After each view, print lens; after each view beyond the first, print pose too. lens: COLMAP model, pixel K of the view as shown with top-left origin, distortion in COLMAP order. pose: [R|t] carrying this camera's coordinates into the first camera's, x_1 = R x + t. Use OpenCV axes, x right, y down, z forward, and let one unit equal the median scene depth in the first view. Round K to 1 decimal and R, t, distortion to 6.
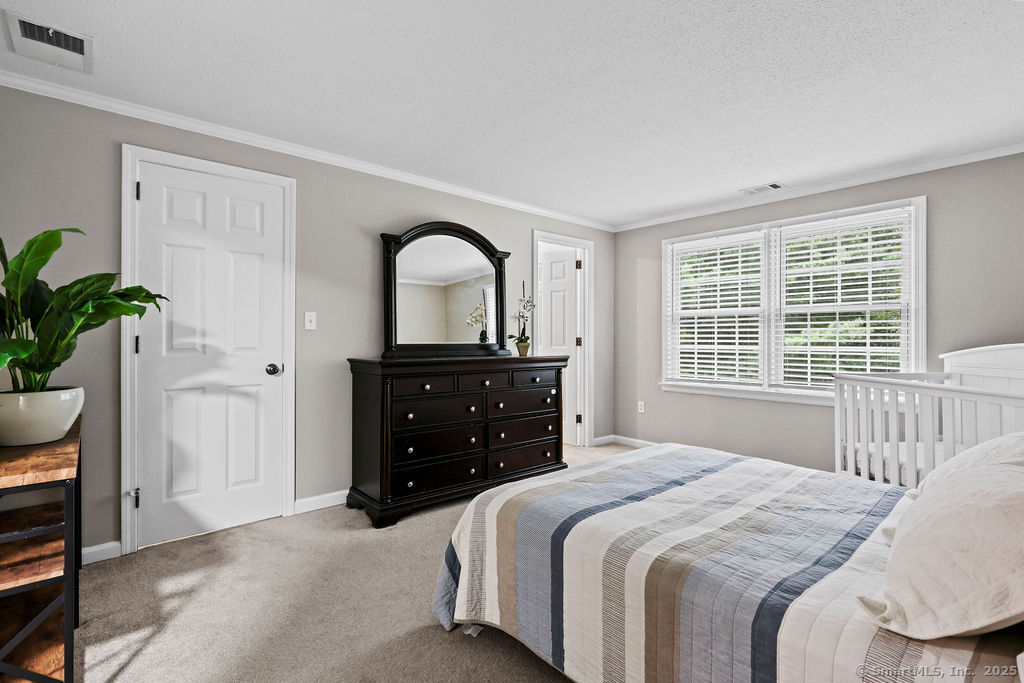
lens RADIAL K [[468.5, 0, 512.0], [0, 468.5, 341.5], [0, 0, 1]] dist [0.000000, -0.000103]
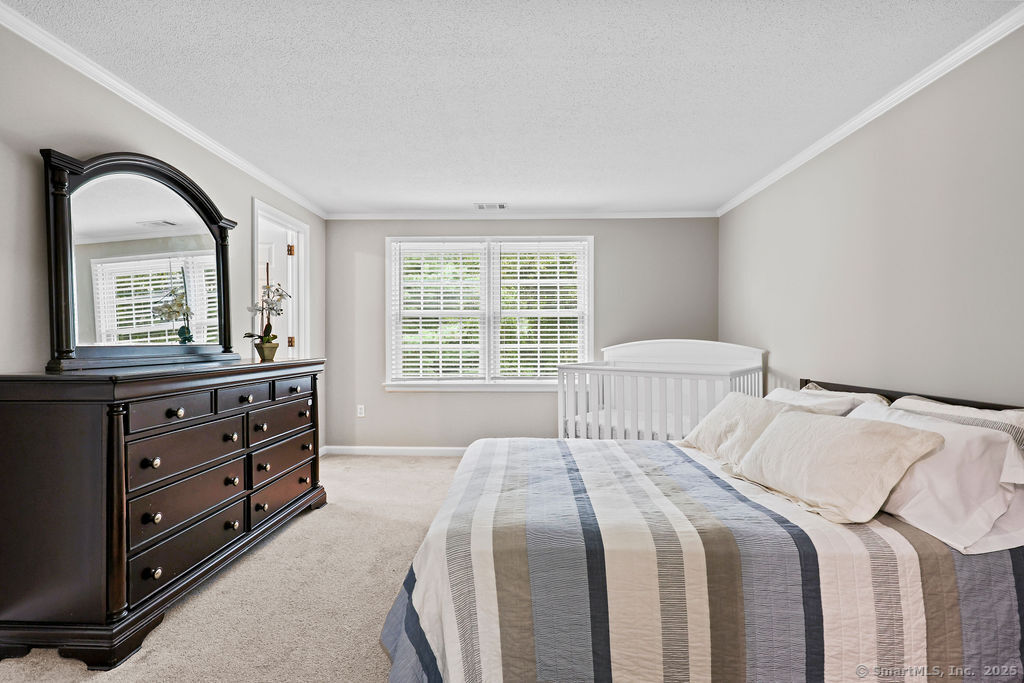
lens RADIAL K [[465.9, 0, 514.2], [0, 465.9, 345.1], [0, 0, 1]] dist [0.002782, 0.000156]
pose [[0.684861, -0.011499, 0.728583, -0.263968], [0.005968, 0.999930, 0.010172, 0.000481], [-0.728649, -0.002618, 0.684882, 0.183571]]
